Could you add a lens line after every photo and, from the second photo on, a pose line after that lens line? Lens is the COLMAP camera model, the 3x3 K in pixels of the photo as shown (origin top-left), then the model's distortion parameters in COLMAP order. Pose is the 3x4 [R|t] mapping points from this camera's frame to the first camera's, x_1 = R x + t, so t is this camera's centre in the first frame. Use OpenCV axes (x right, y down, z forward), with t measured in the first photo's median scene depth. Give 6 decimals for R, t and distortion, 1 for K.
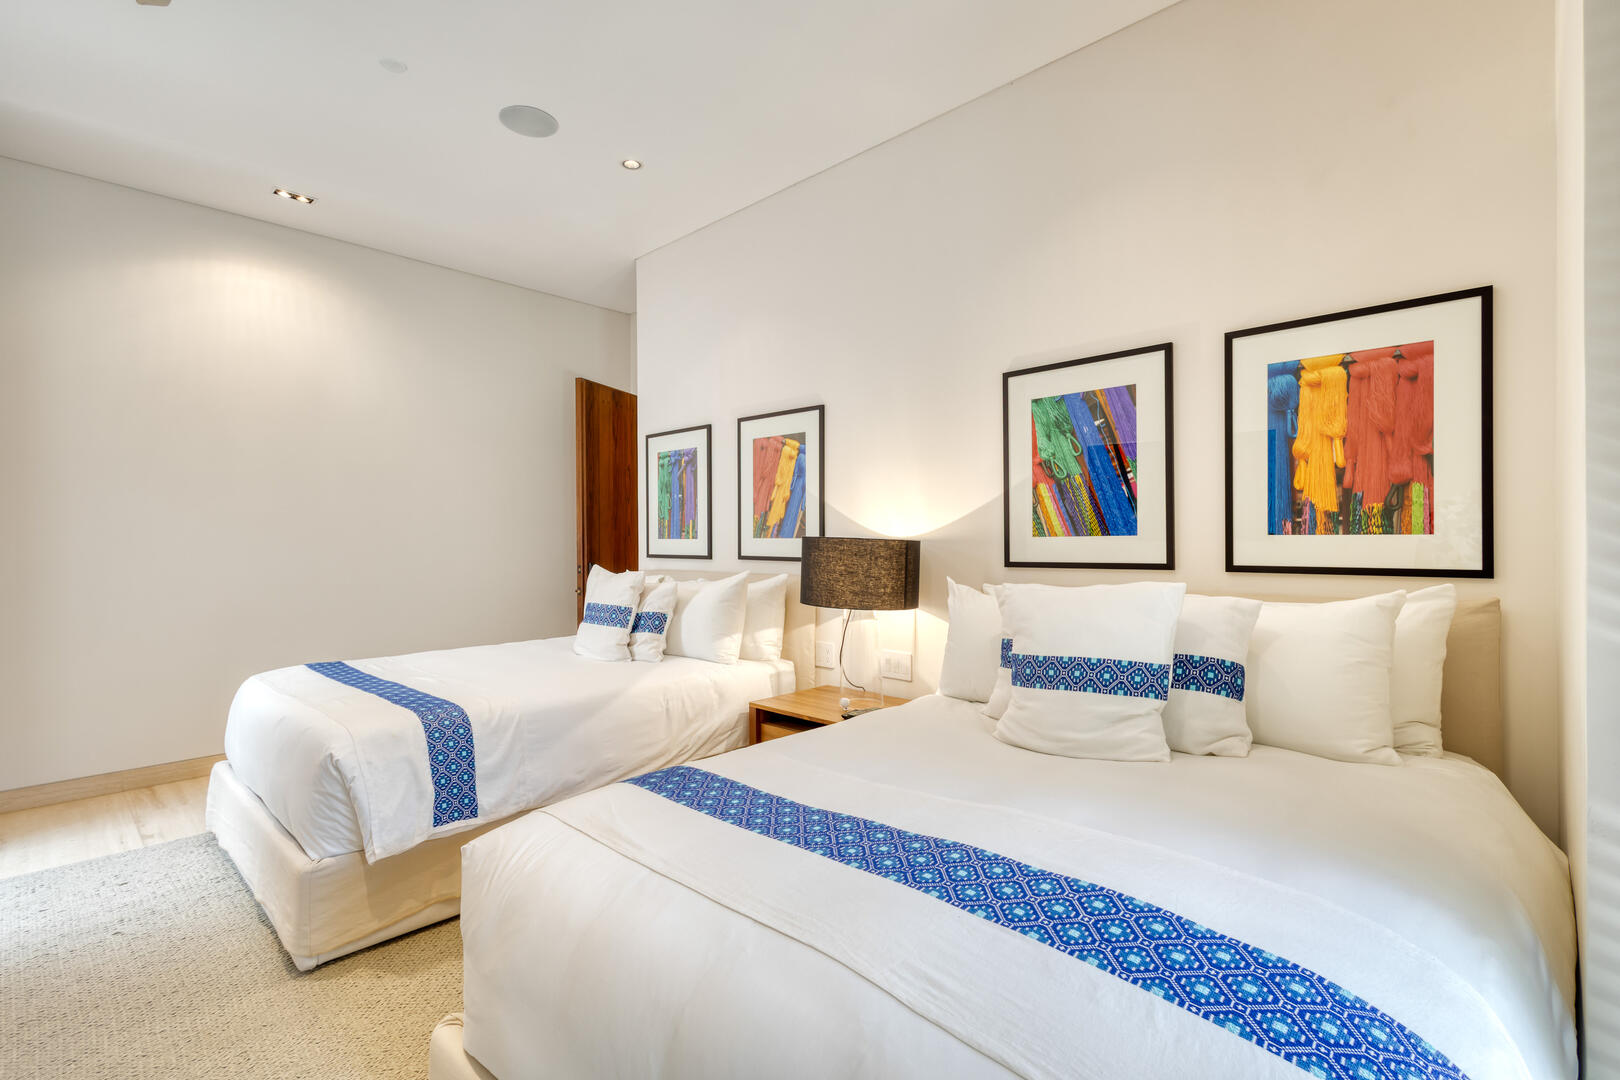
lens RADIAL K [[746.9, 0, 801.8], [0, 746.9, 535.0], [0, 0, 1]] dist [0.009430, -0.001973]
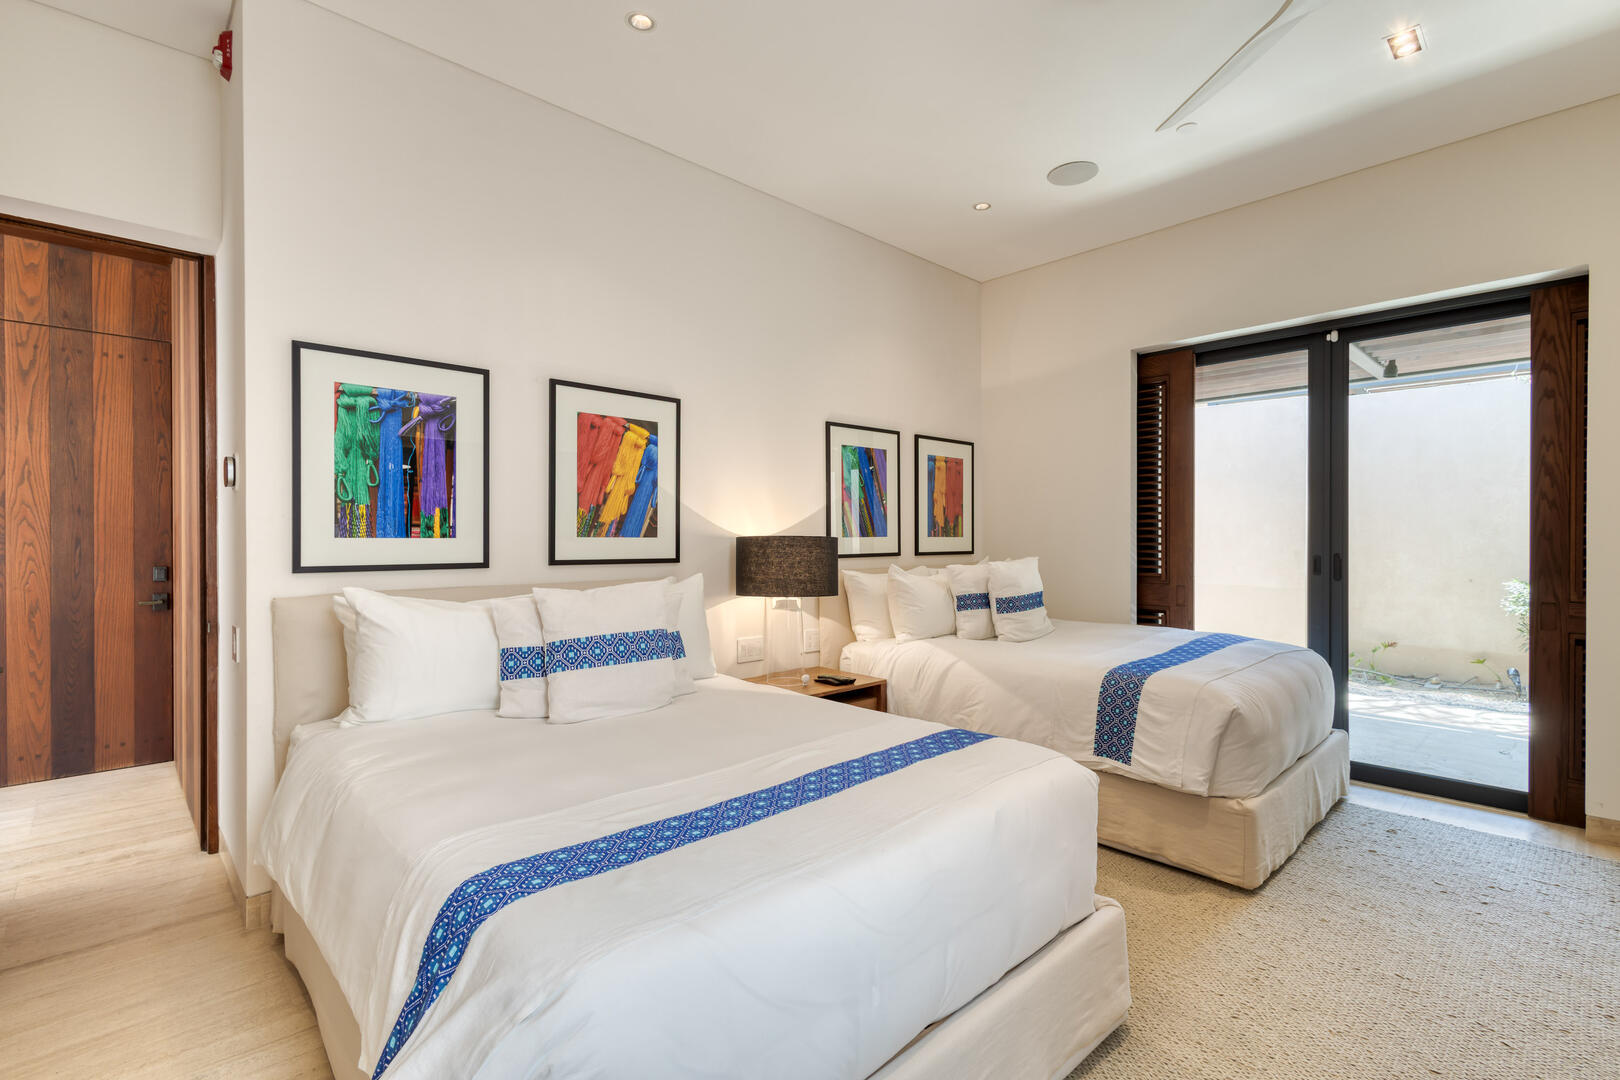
lens RADIAL K [[746.9, 0, 816.1], [0, 746.9, 538.5], [0, 0, 1]] dist [0.009430, -0.001973]
pose [[0.045018, 0.002754, 0.998982, -0.879295], [-0.005998, 0.999979, -0.002486, 0.006366], [-0.998968, -0.005880, 0.045034, 0.739265]]
